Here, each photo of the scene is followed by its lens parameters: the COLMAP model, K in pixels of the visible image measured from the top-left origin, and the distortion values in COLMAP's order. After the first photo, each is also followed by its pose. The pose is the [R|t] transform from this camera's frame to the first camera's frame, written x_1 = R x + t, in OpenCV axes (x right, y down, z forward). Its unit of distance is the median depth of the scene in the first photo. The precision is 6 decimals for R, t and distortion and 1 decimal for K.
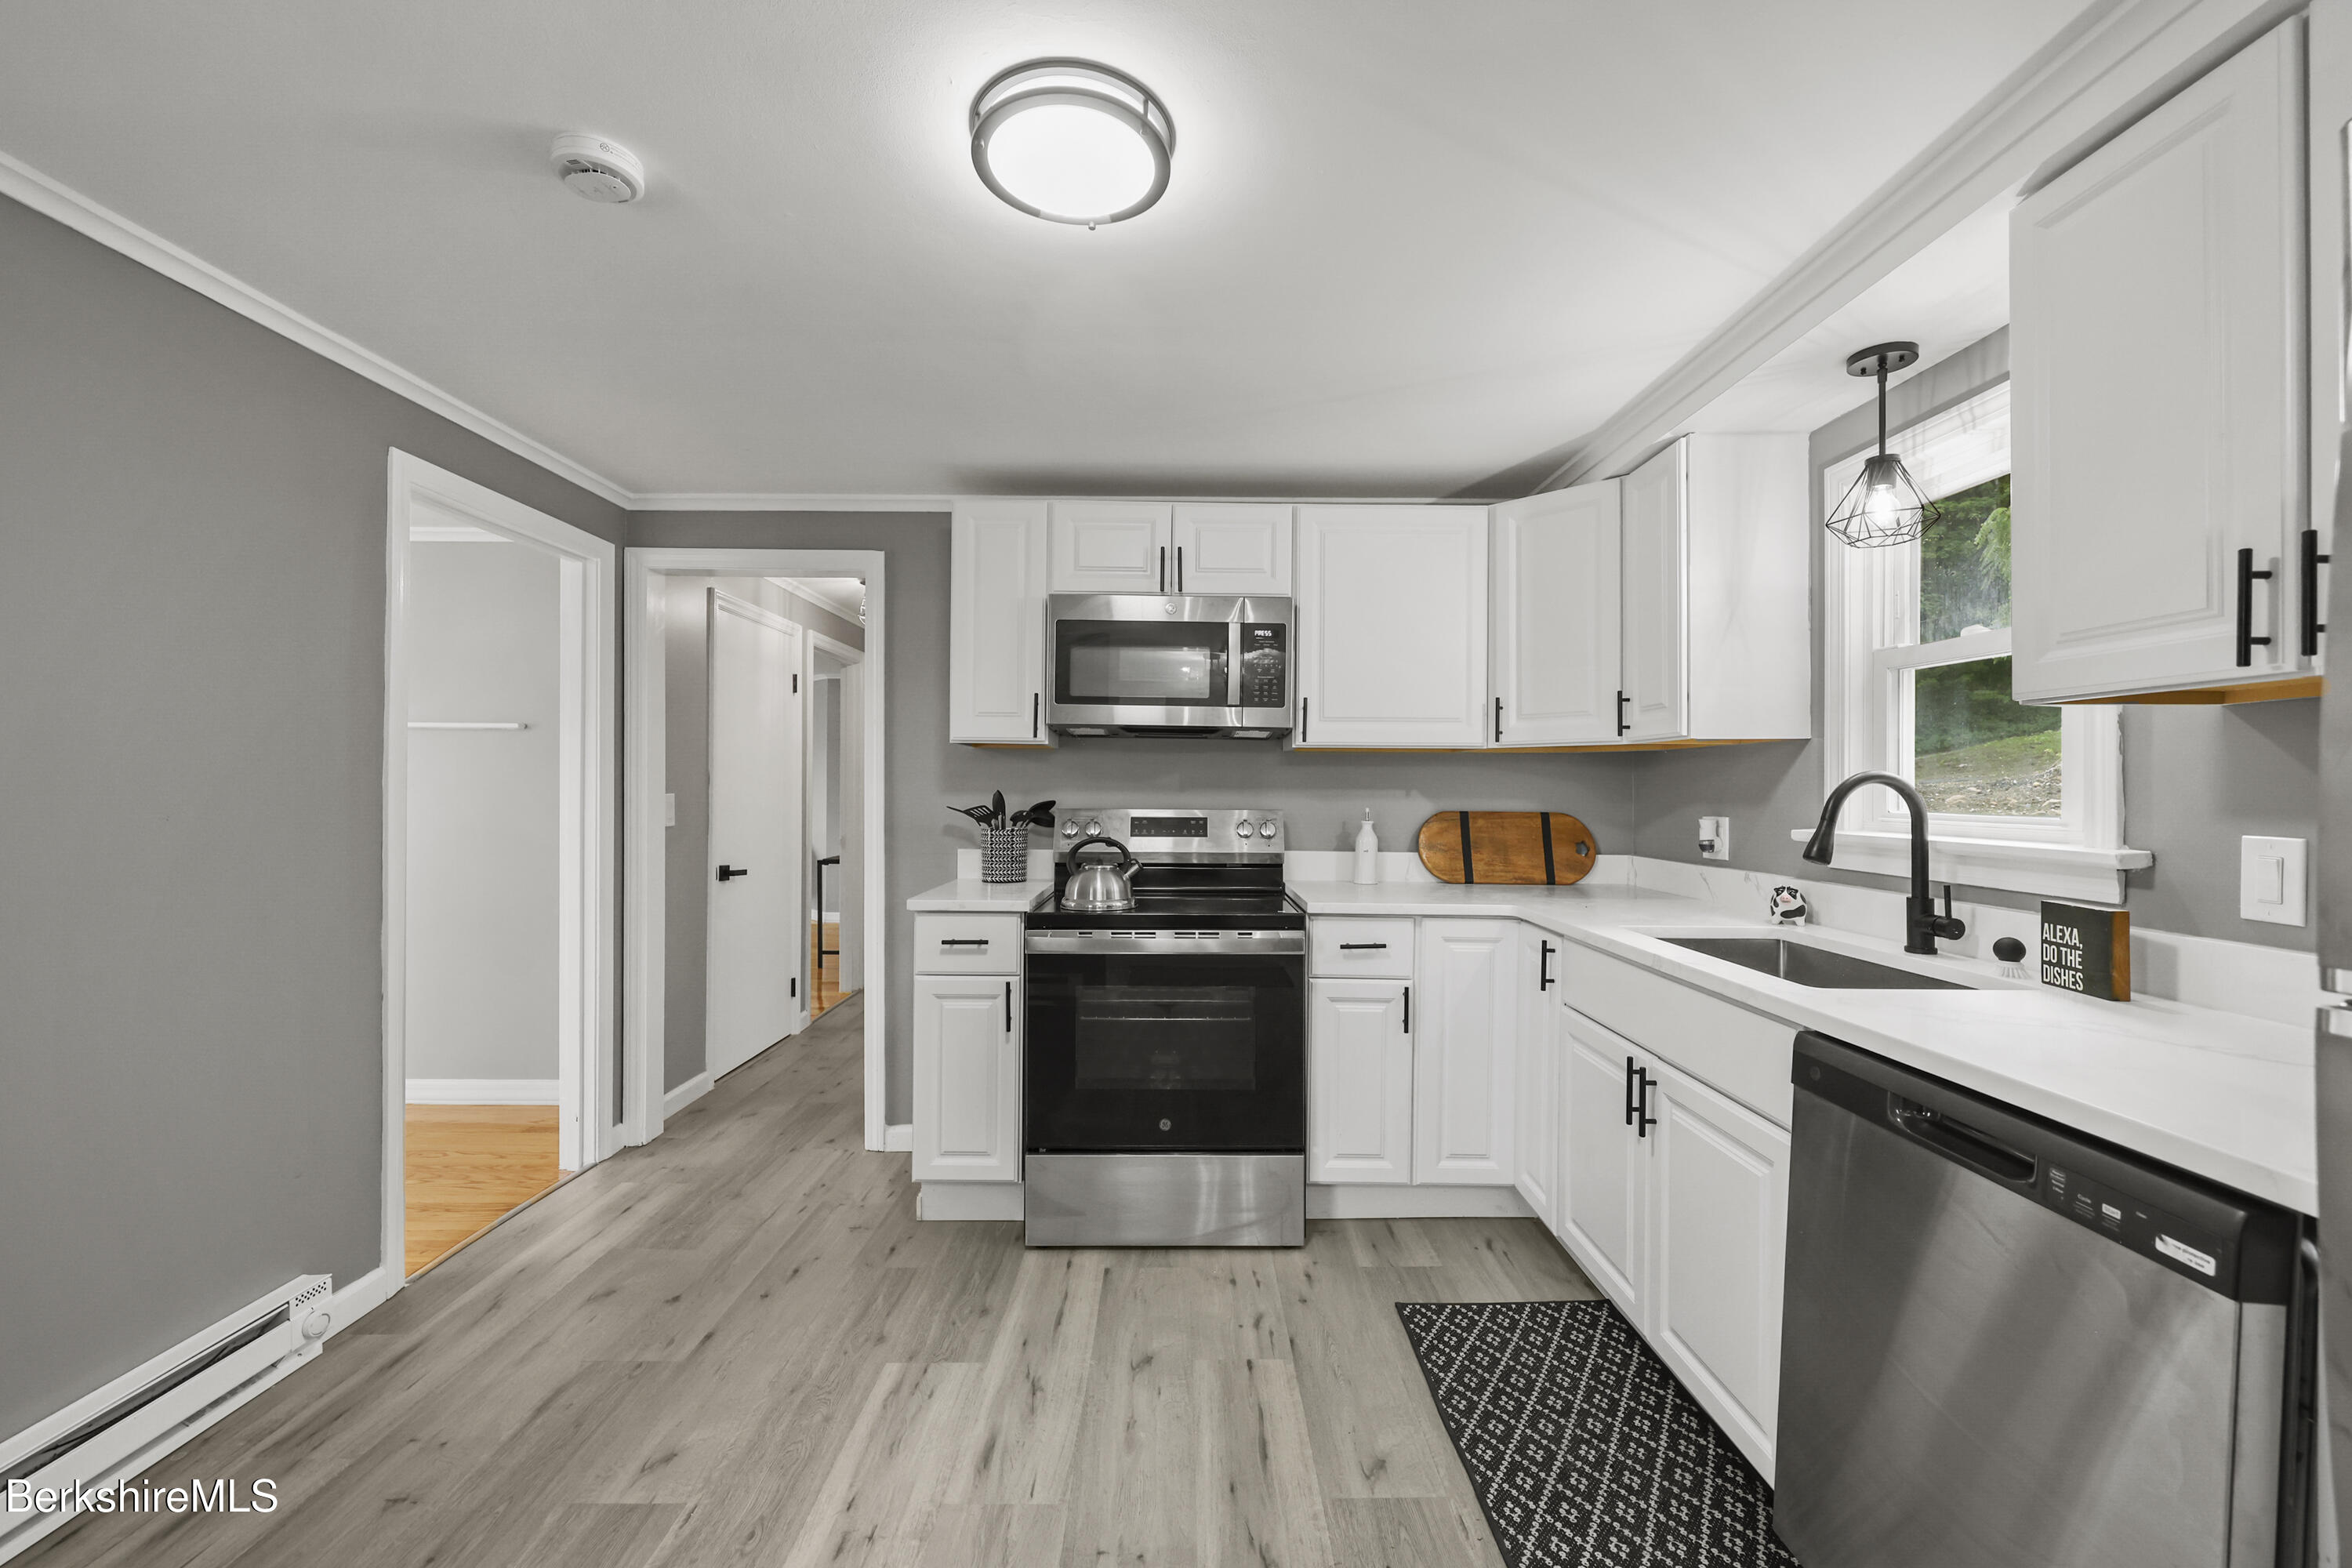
lens RADIAL K [[970.5, 0, 1192.6], [0, 970.5, 784.4], [0, 0, 1]] dist [-0.002843, 0.000796]
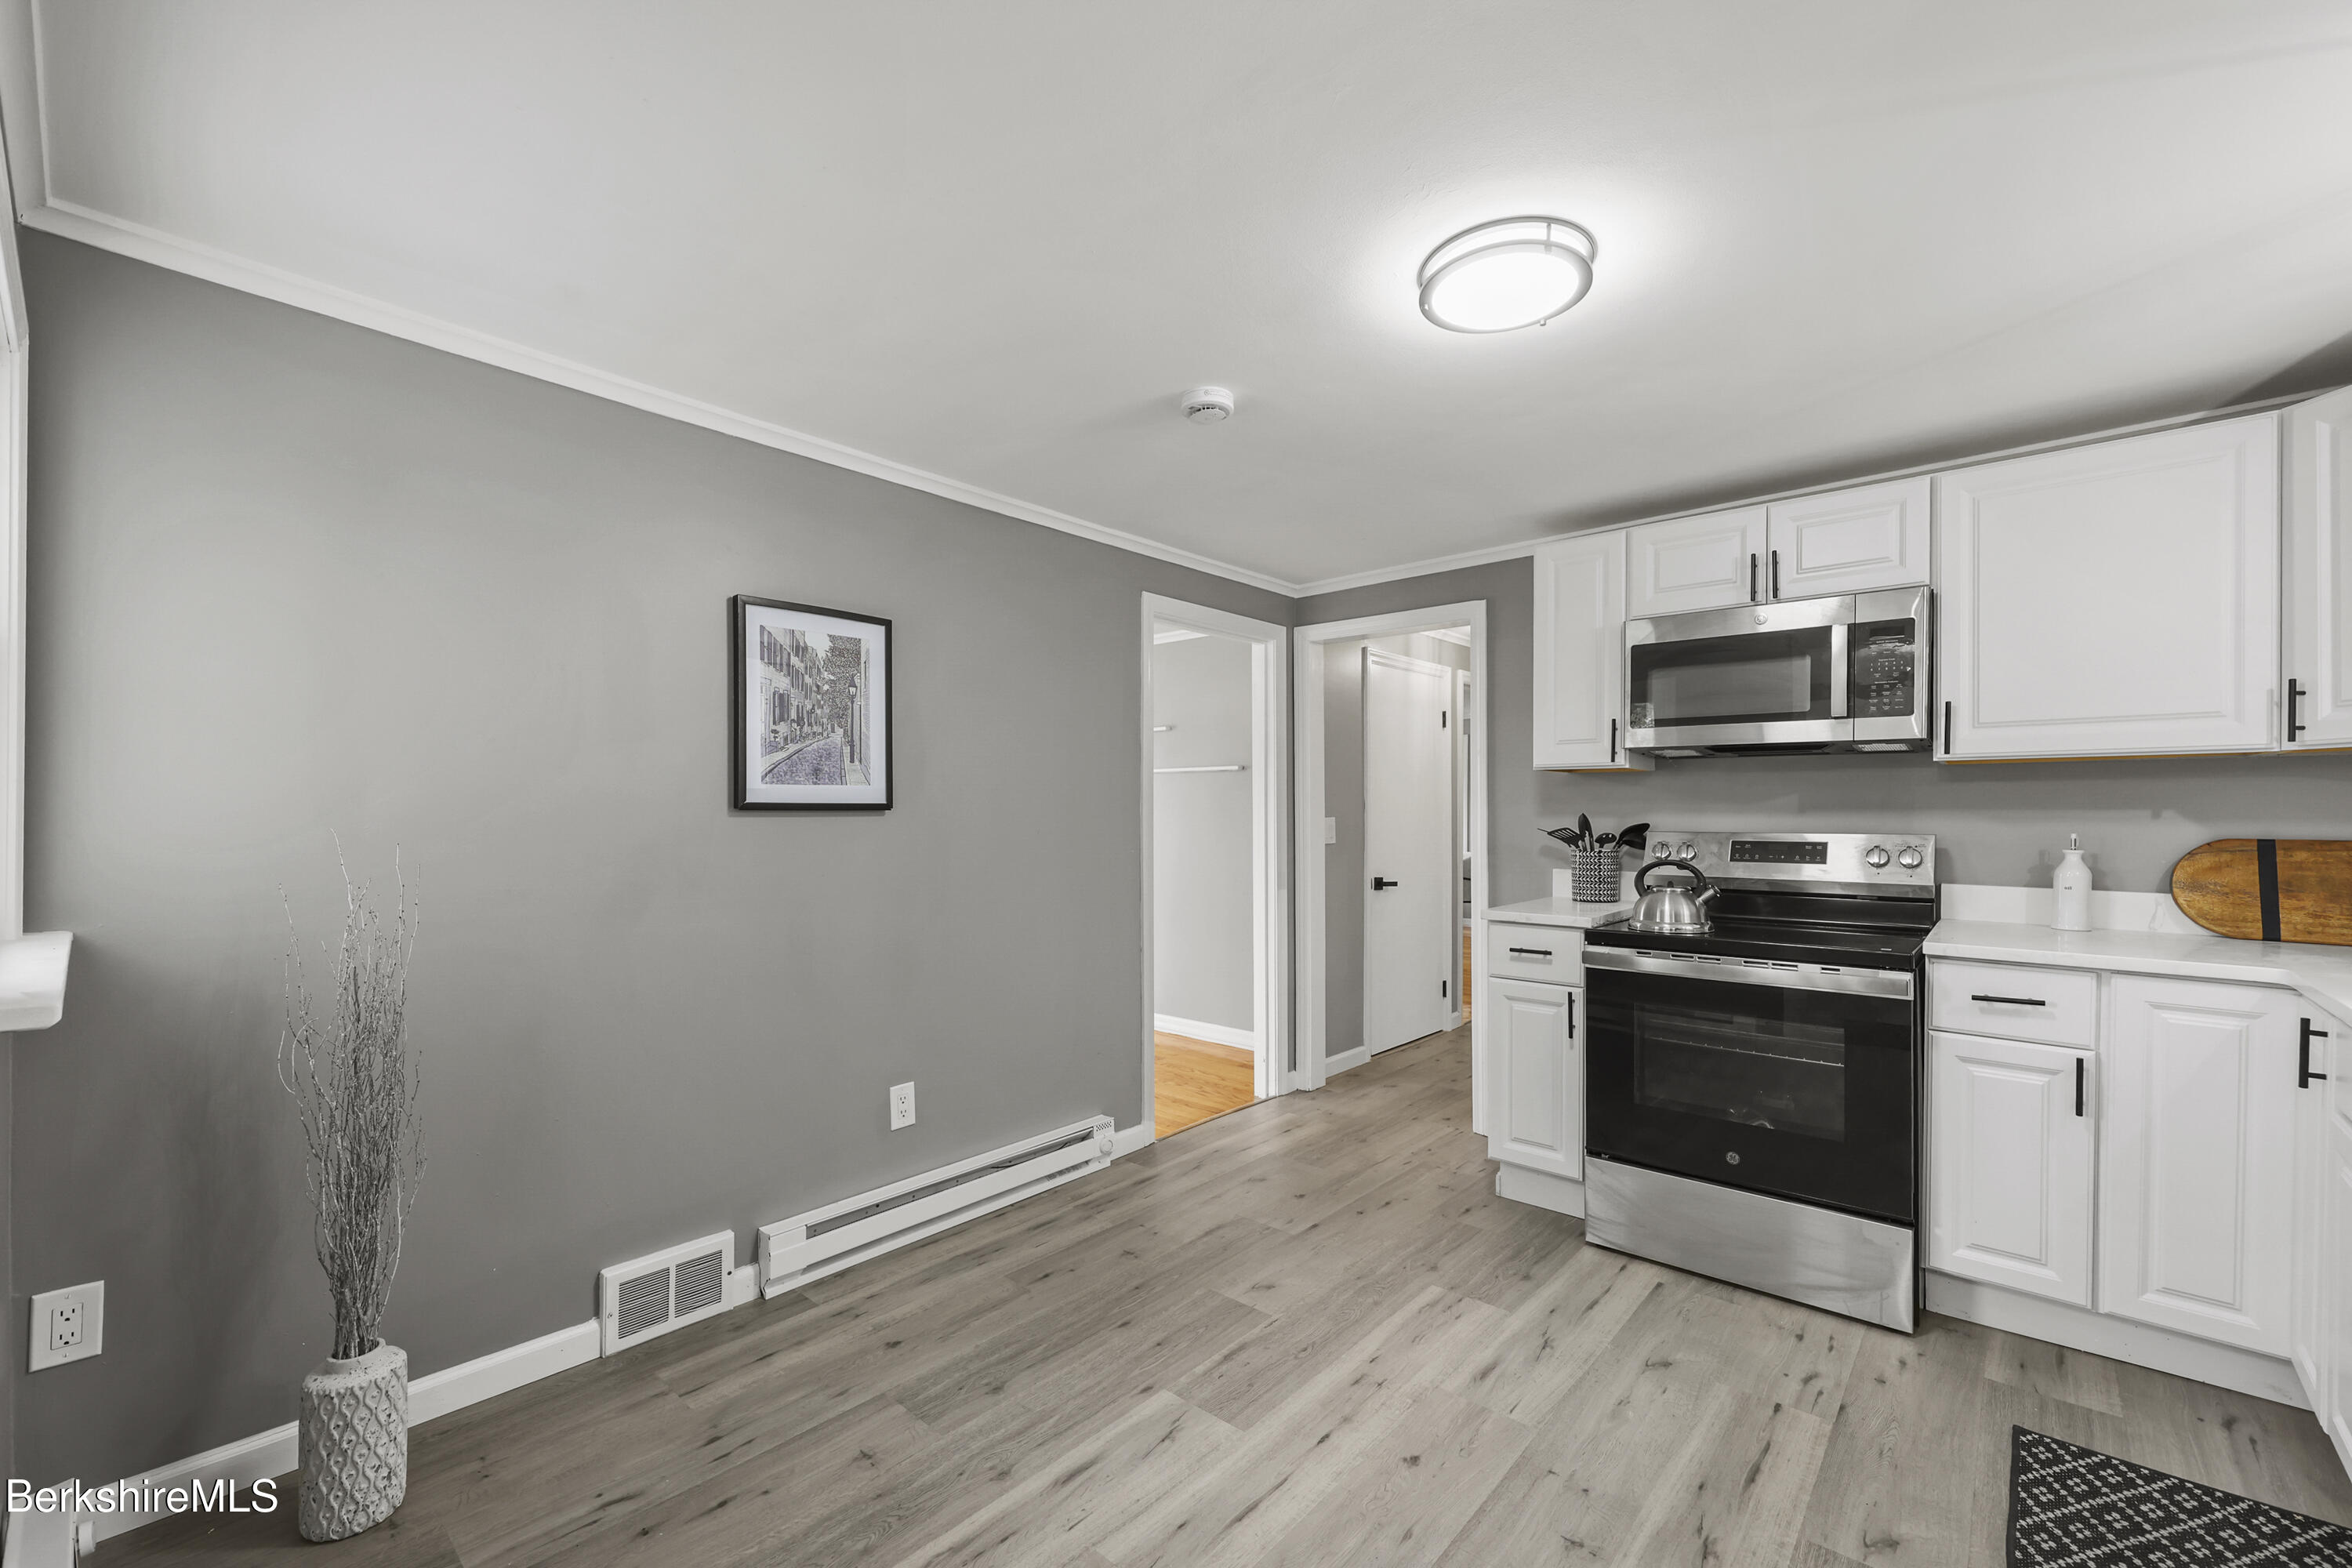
lens RADIAL K [[970.5, 0, 1159.3], [0, 970.5, 820.9], [0, 0, 1]] dist [-0.002843, 0.000796]
pose [[0.730145, -0.000372, -0.683292, 0.211845], [0.008645, 0.999925, 0.008694, 0.000867], [0.683238, -0.012255, 0.730093, -0.092591]]
